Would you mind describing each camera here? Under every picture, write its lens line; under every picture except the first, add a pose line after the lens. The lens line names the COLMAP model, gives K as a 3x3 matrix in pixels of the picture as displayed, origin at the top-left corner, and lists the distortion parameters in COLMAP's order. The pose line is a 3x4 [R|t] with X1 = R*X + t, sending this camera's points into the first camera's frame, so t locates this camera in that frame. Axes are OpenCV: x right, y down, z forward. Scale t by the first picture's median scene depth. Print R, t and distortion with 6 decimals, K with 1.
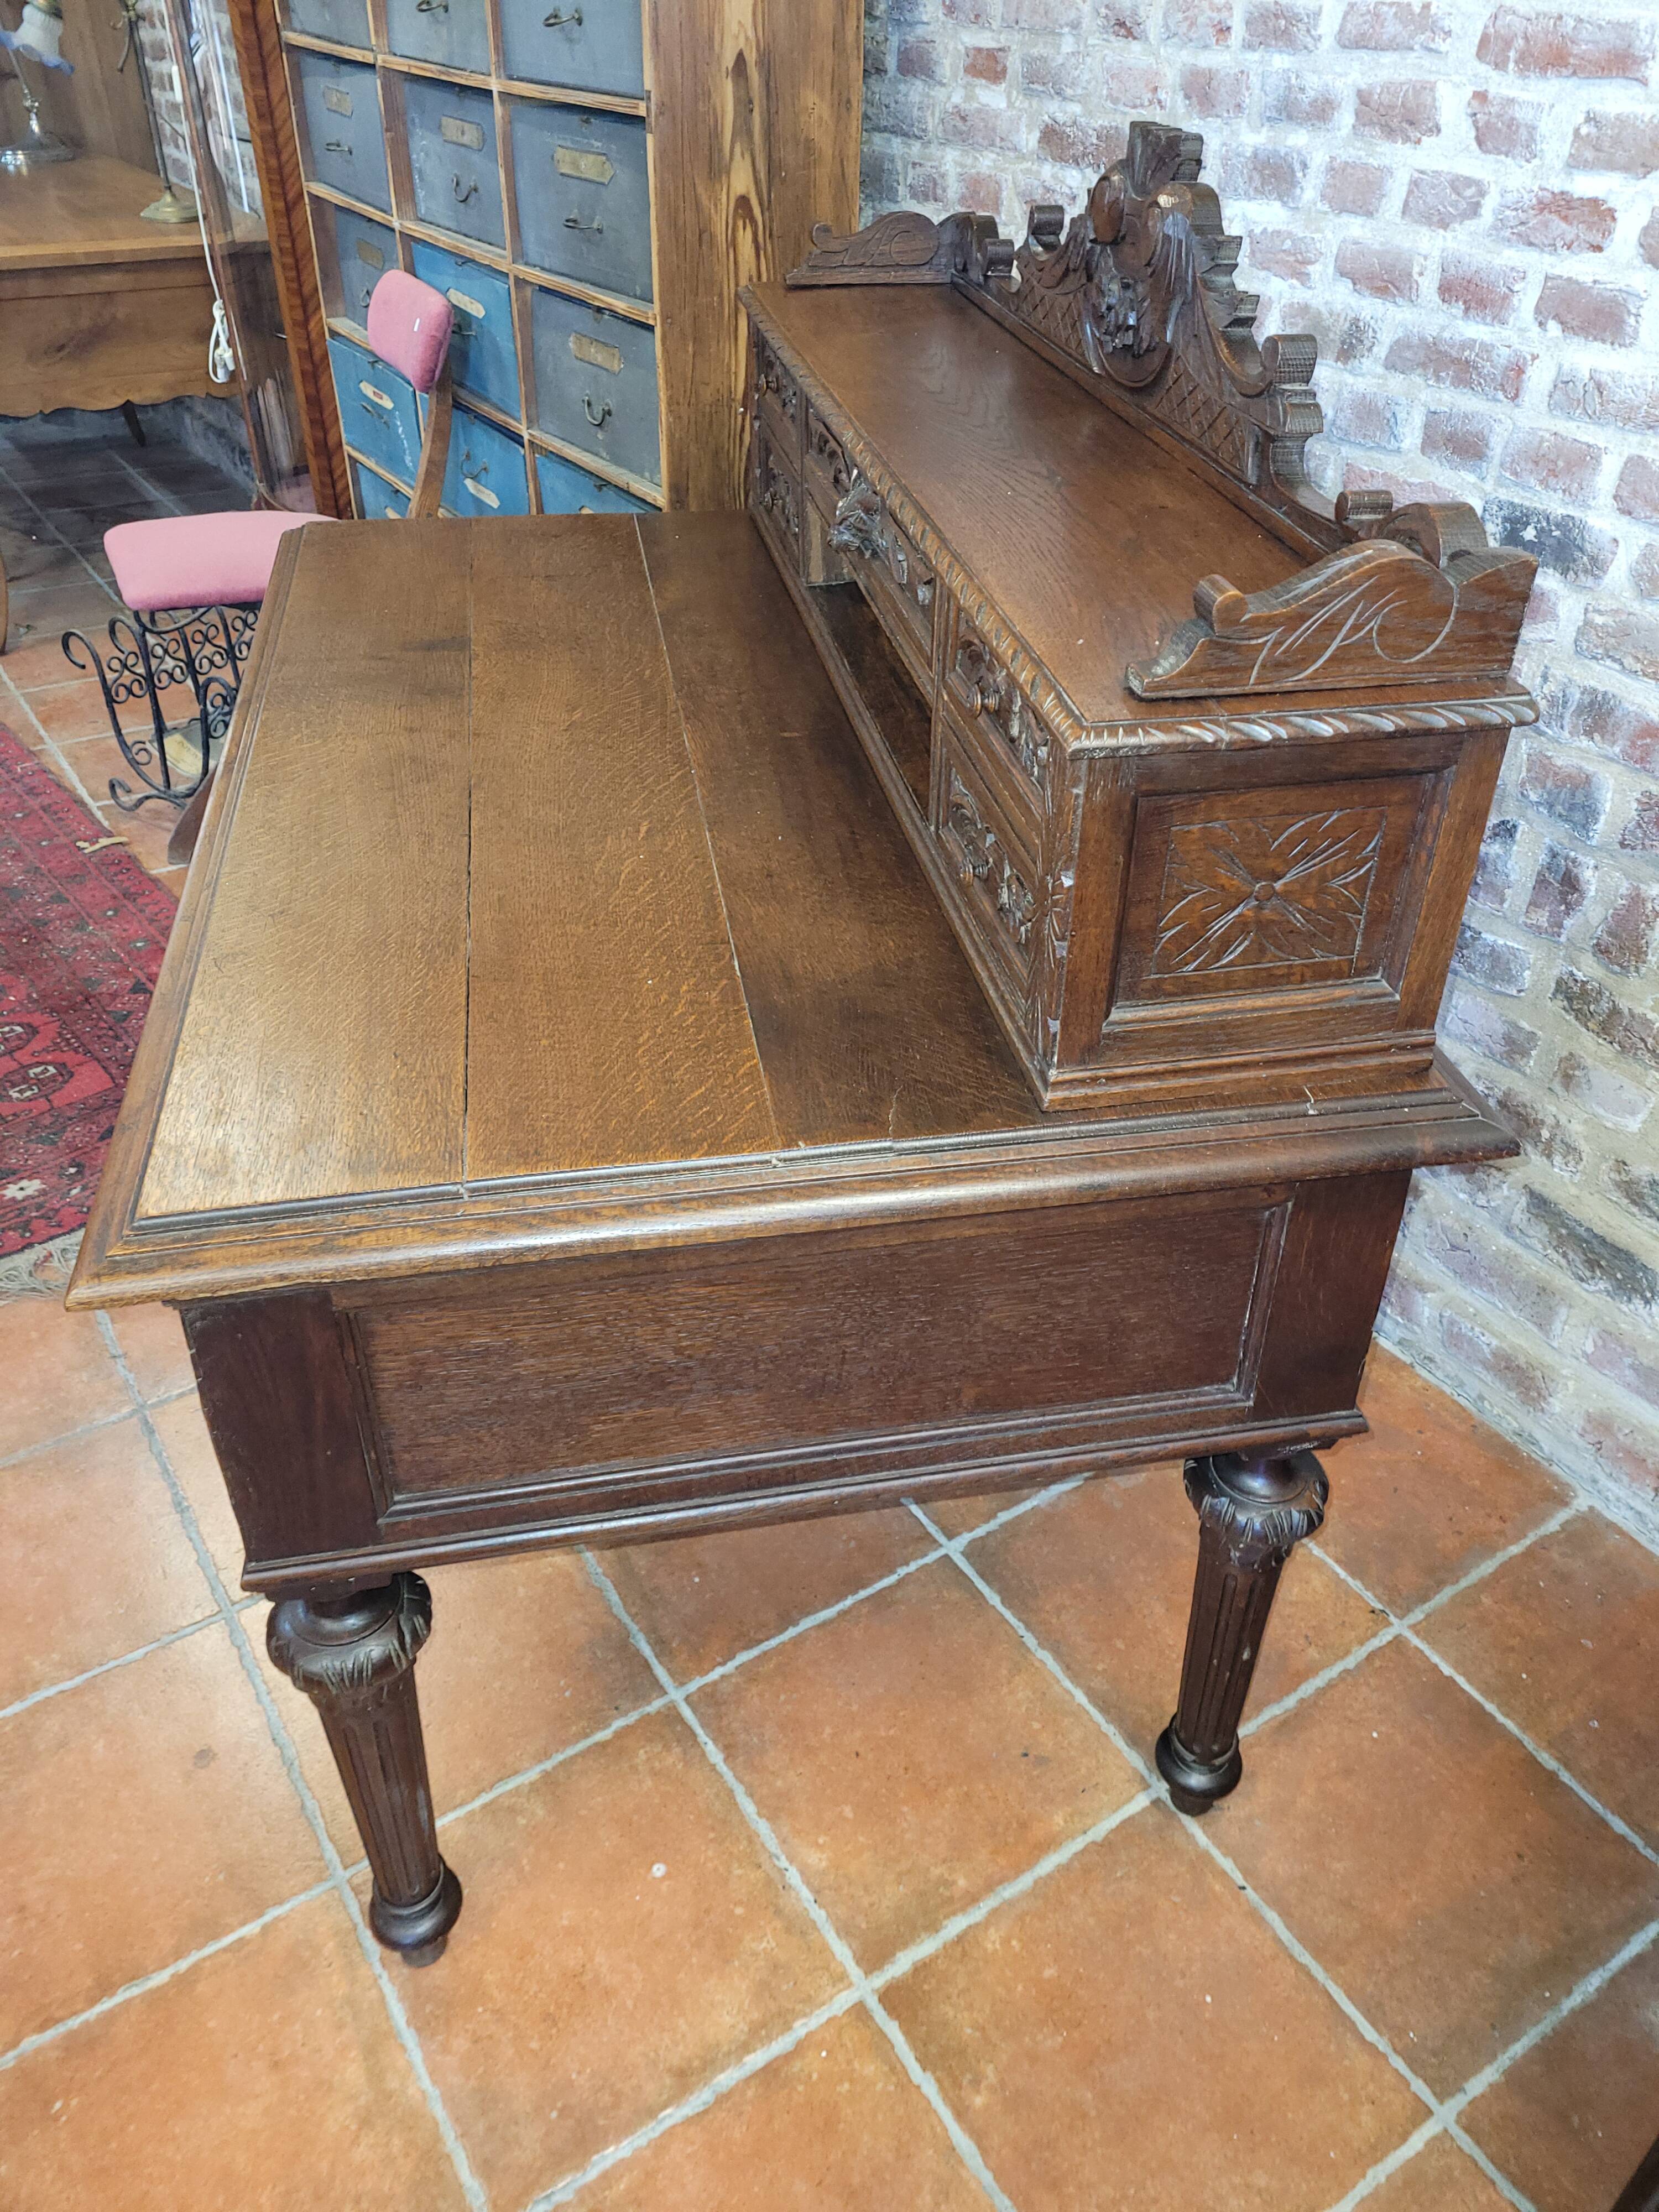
lens RADIAL K [[1657.4, 0, 860.1], [0, 1657.4, 1080.7], [0, 0, 1]] dist [0.058615, -0.049840]
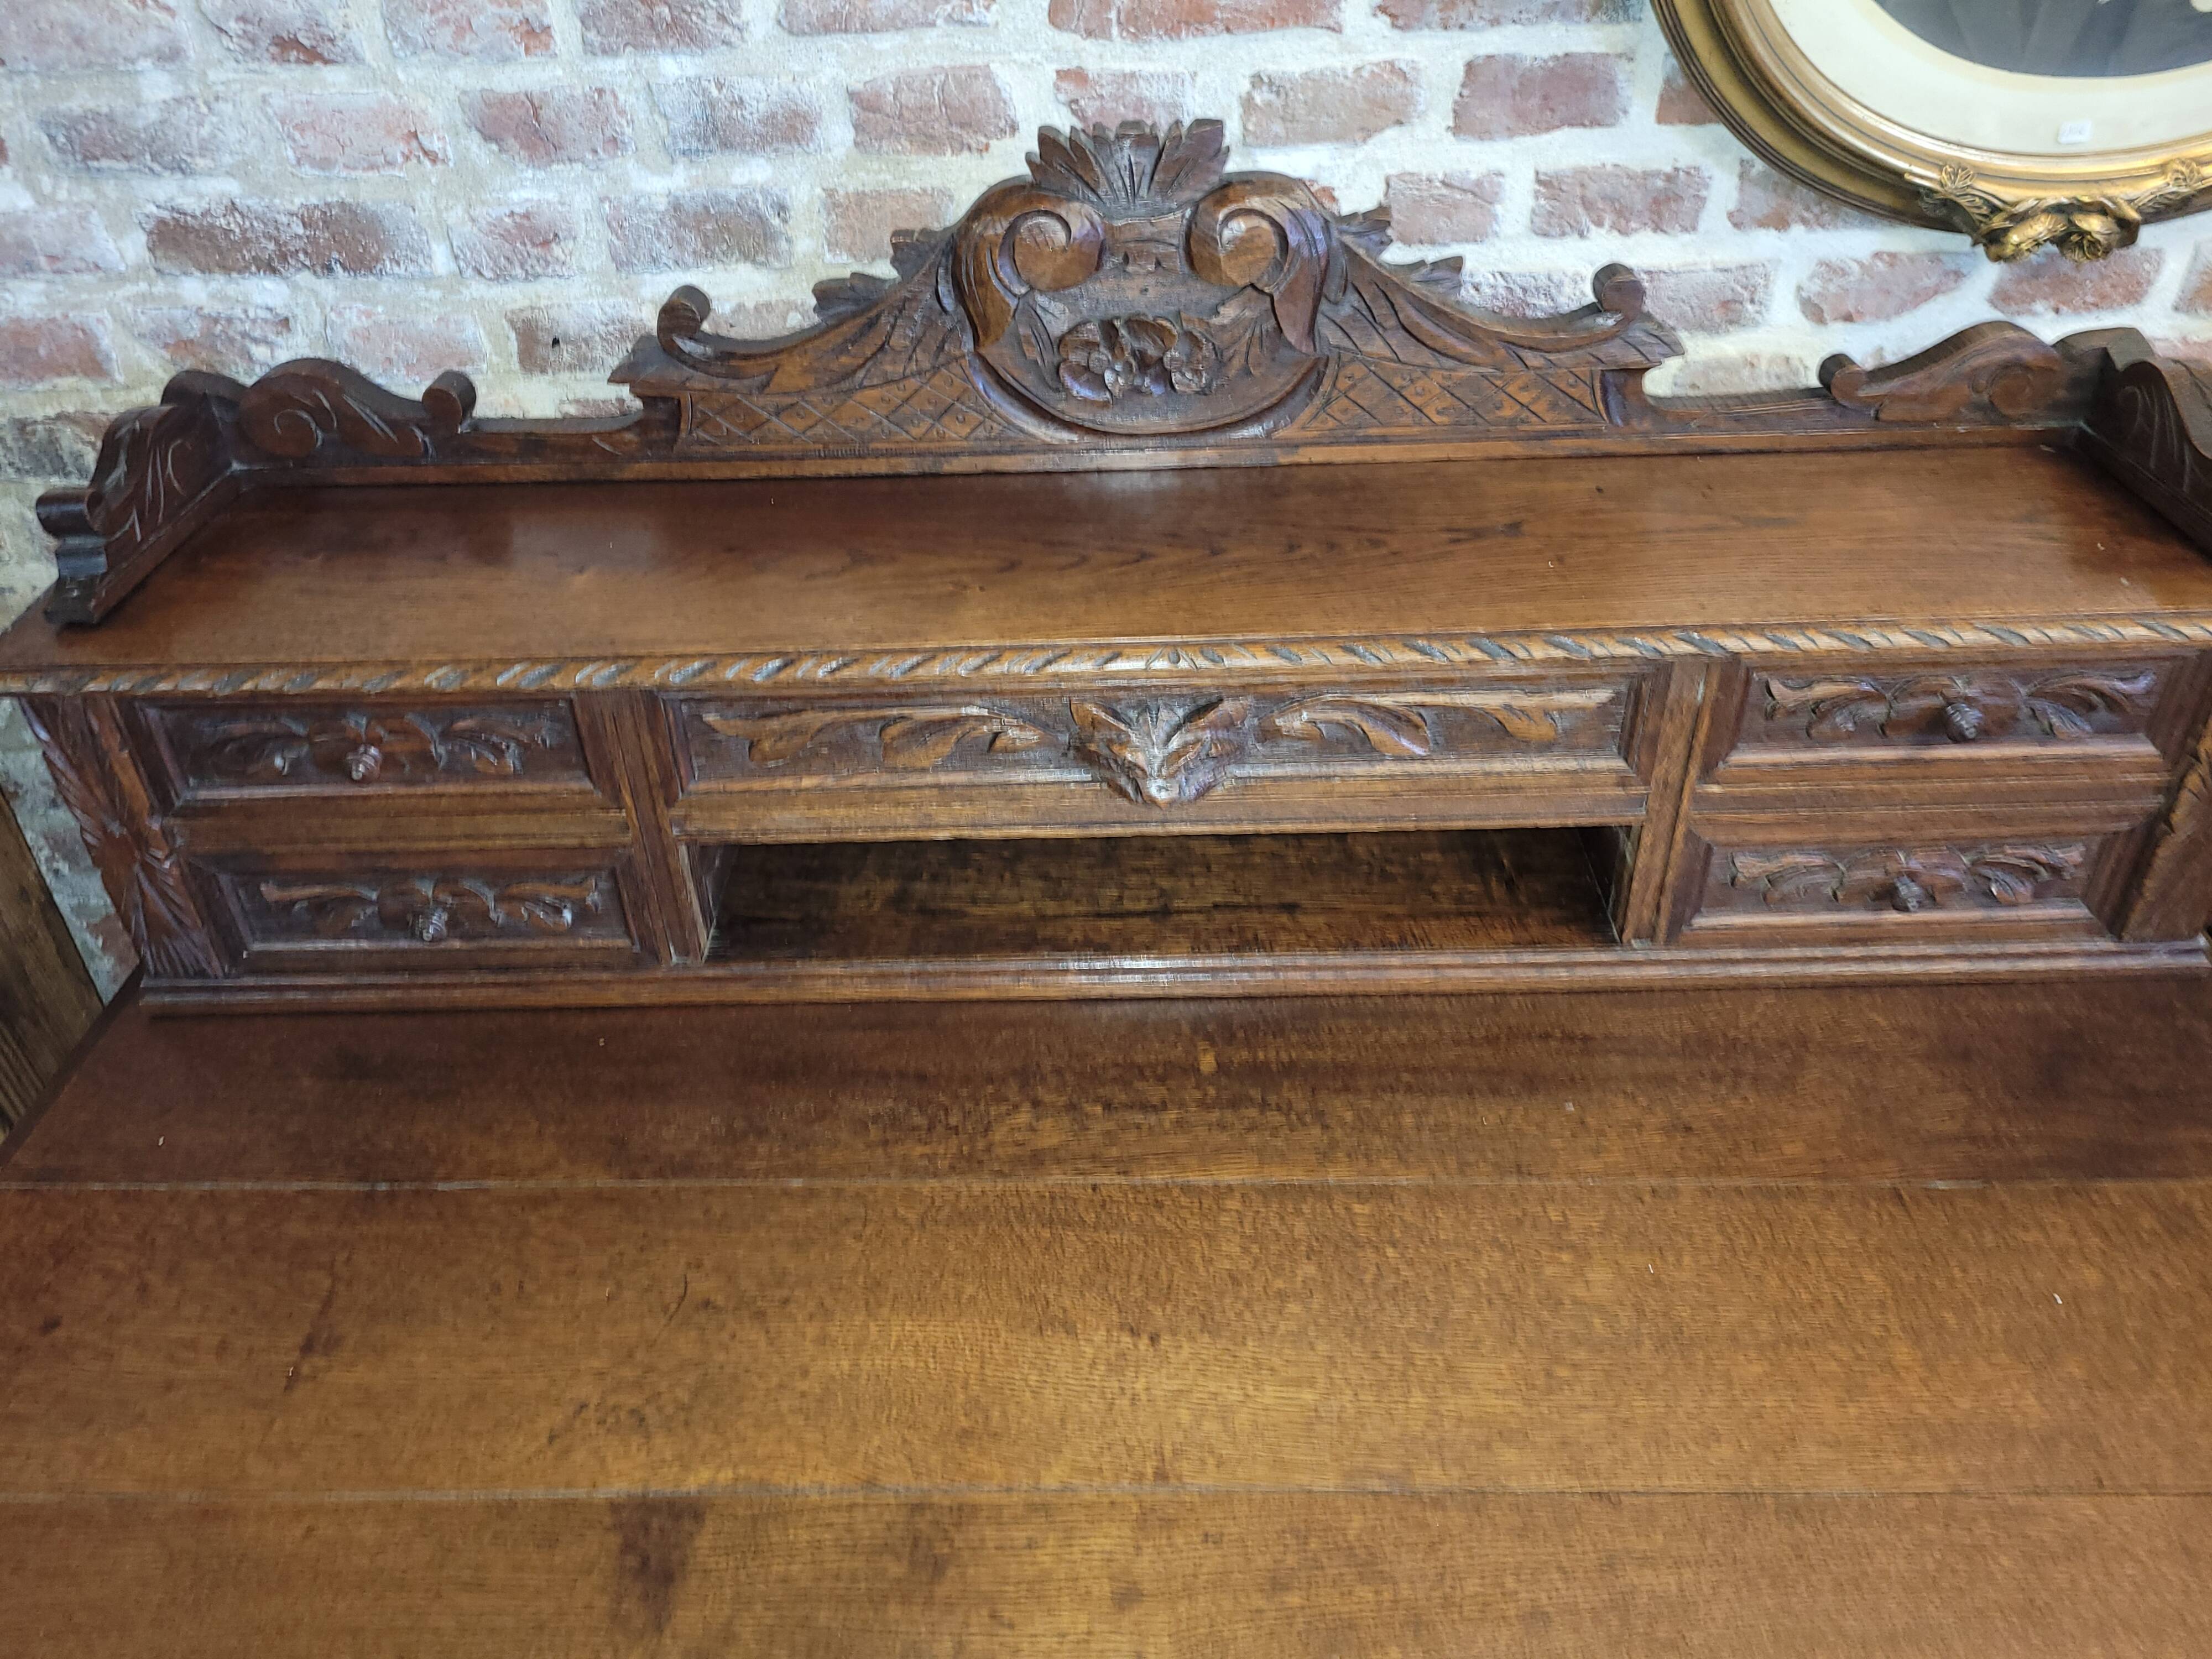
lens RADIAL K [[1657.4, 0, 1100.4], [0, 1657.4, 803.8], [0, 0, 1]] dist [0.058615, -0.049840]
pose [[0.567779, -0.496890, 0.656298, -0.216853], [0.503765, 0.840282, 0.200367, -0.447592], [-0.651036, 0.216855, 0.727411, 0.536764]]
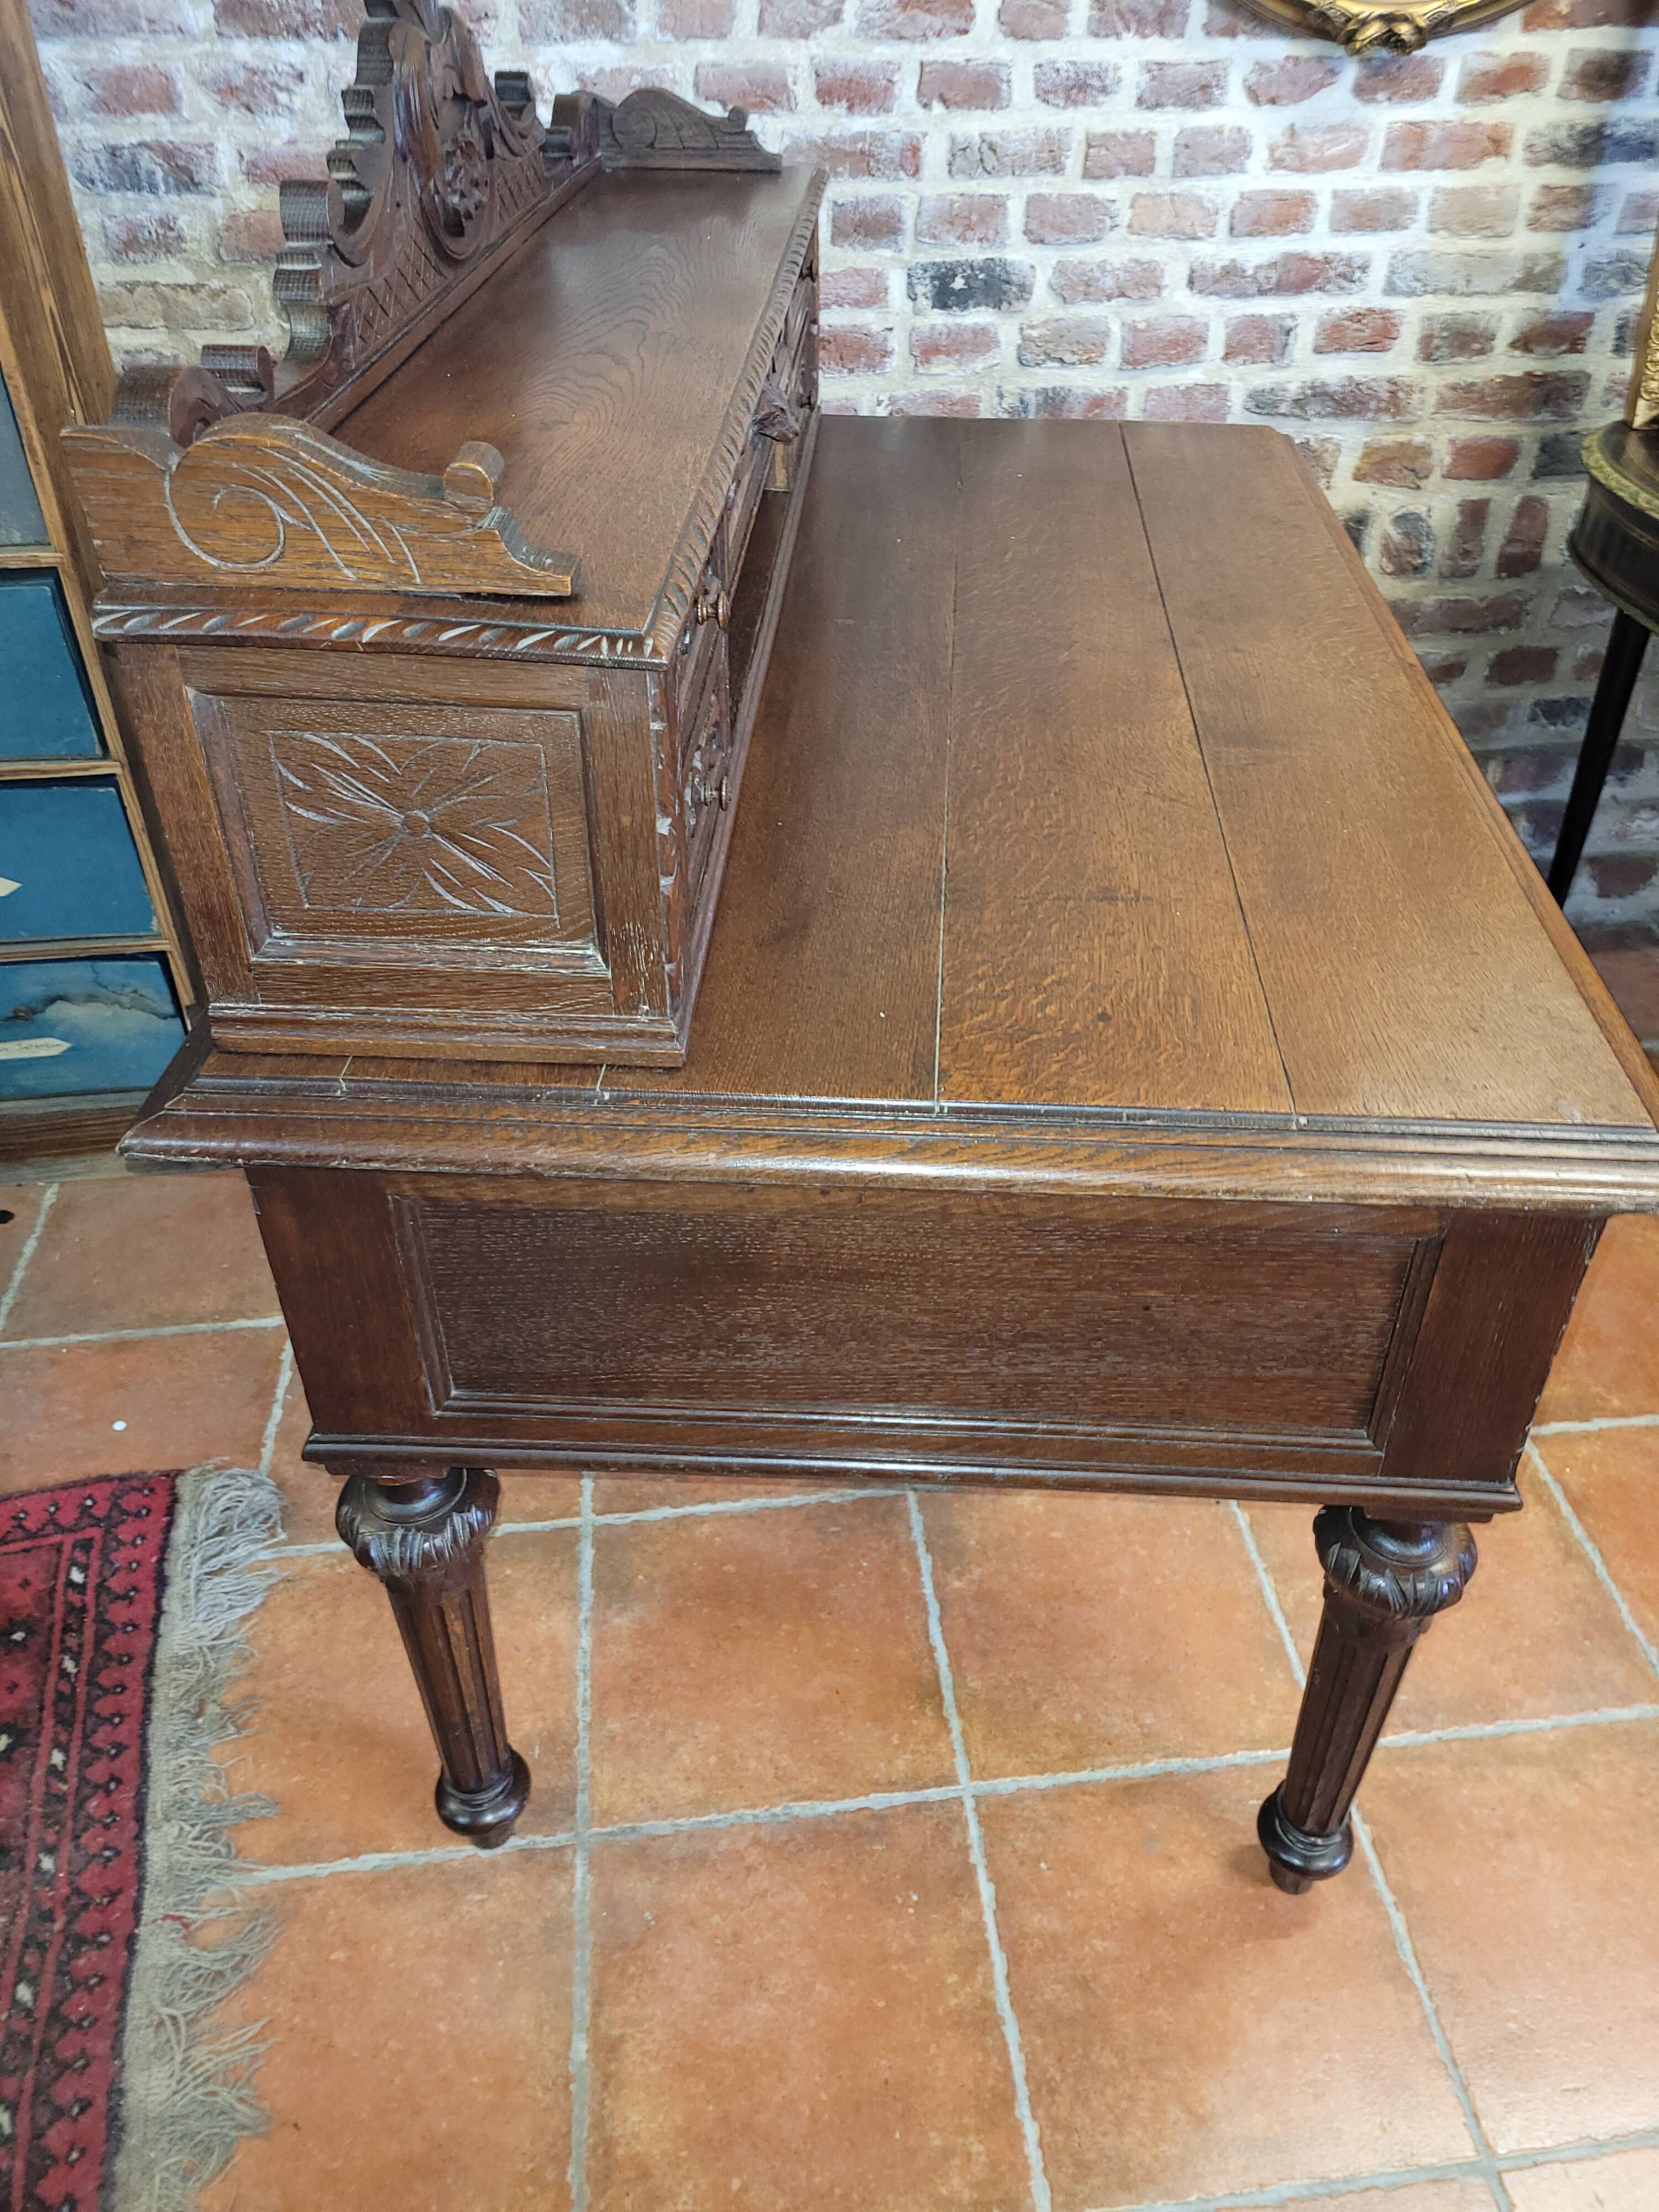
lens RADIAL K [[1657.4, 0, 865.2], [0, 1657.4, 1088.7], [0, 0, 1]] dist [0.058615, -0.049840]
pose [[0.442446, -0.551908, 0.706852, -0.824199], [0.510571, 0.803008, 0.307401, -0.269786], [-0.737265, 0.224890, 0.637076, 0.414518]]
